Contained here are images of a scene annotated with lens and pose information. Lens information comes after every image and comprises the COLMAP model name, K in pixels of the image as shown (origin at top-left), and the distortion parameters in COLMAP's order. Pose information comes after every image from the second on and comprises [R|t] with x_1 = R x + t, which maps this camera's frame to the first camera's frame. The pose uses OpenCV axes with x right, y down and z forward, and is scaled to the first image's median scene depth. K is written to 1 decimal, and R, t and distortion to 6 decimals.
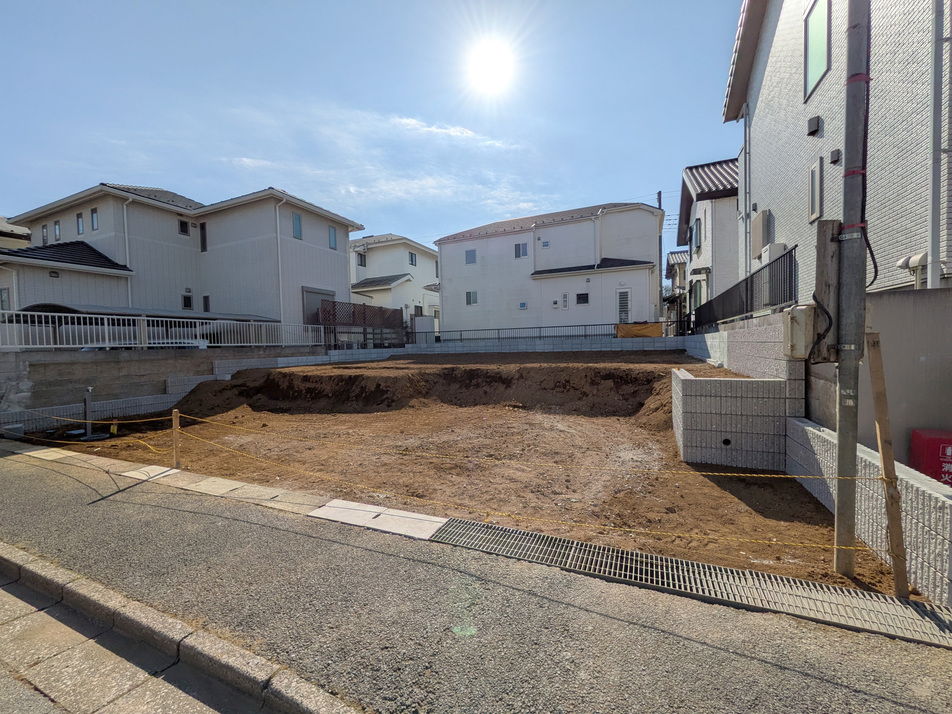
lens RADIAL K [[378.6, 0, 478.0], [0, 378.6, 356.6], [0, 0, 1]] dist [-0.001679, 0.000157]
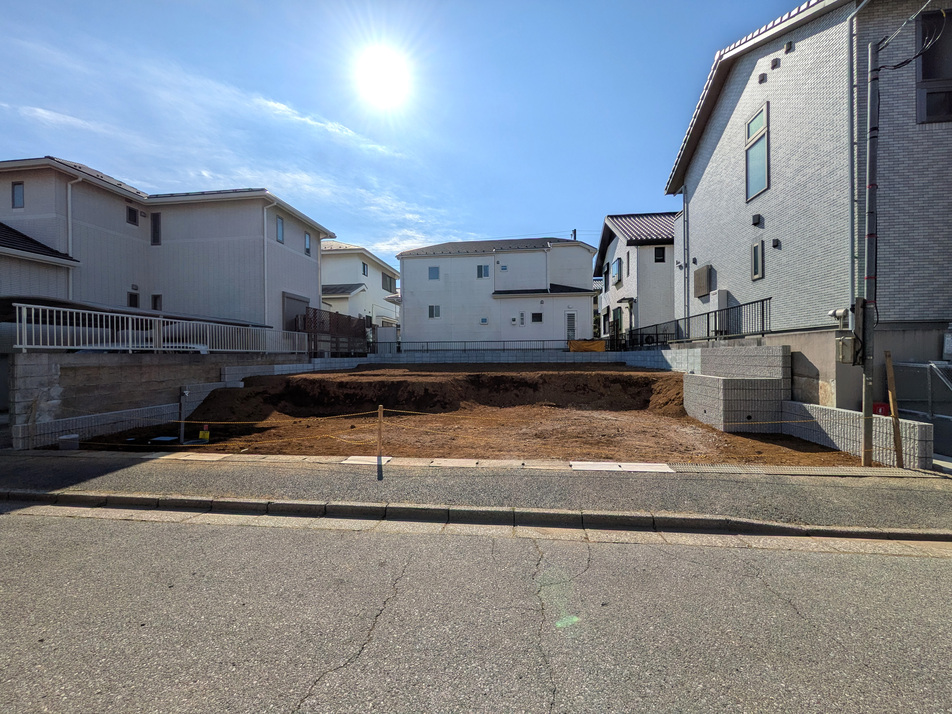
lens RADIAL K [[378.6, 0, 478.0], [0, 378.6, 356.6], [0, 0, 1]] dist [-0.001679, 0.000157]
pose [[0.956954, 0.017468, 0.289713, -0.290046], [-0.007808, 0.999375, -0.034465, 0.010053], [-0.290134, 0.030720, 0.956493, -0.066339]]
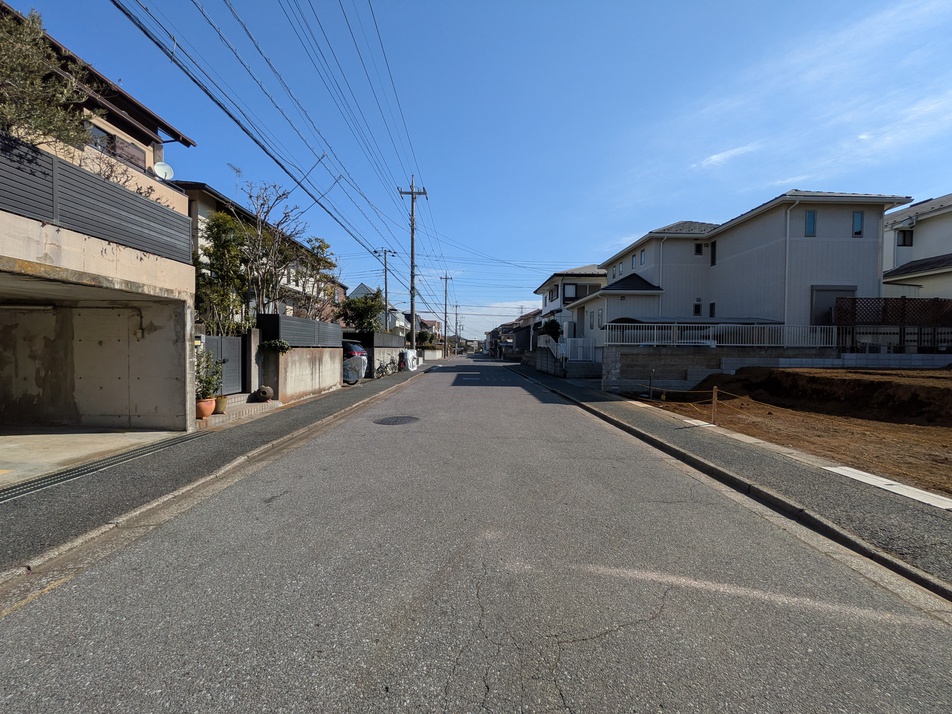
lens RADIAL K [[378.6, 0, 478.0], [0, 378.6, 356.6], [0, 0, 1]] dist [-0.001679, 0.000157]
pose [[0.419029, 0.048691, -0.906666, 0.064192], [-0.048226, 0.998345, 0.031326, 0.005657], [0.906691, 0.030598, 0.420684, -0.180698]]
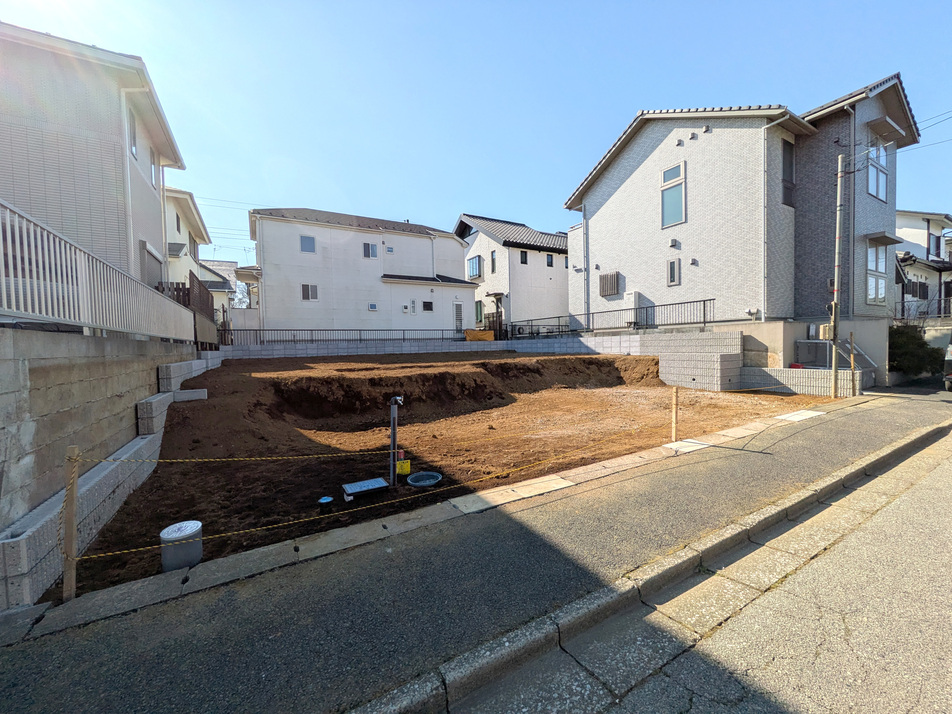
lens RADIAL K [[378.6, 0, 478.0], [0, 378.6, 356.6], [0, 0, 1]] dist [-0.001679, 0.000157]
pose [[0.590145, -0.012944, 0.807193, -0.685446], [0.033692, 0.999395, -0.008607, 0.014696], [-0.806594, 0.032275, 0.590224, 0.276185]]
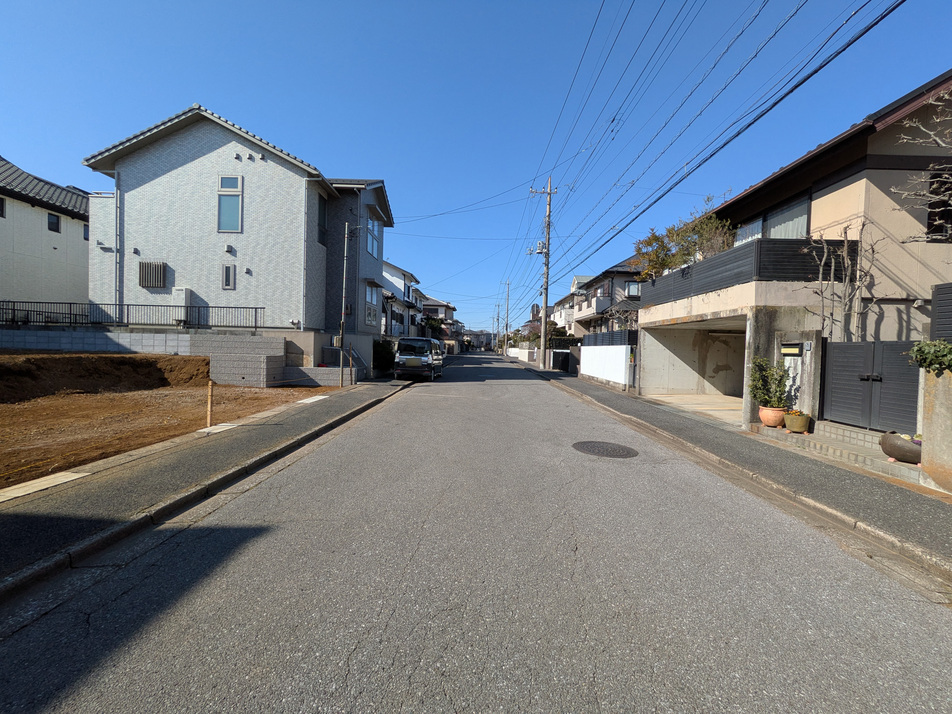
lens RADIAL K [[378.6, 0, 478.0], [0, 378.6, 356.6], [0, 0, 1]] dist [-0.001679, 0.000157]
pose [[-0.395205, -0.004613, 0.918582, -0.799214], [0.011864, 0.999878, 0.010126, 0.018860], [-0.918517, 0.014900, -0.395102, 0.228440]]
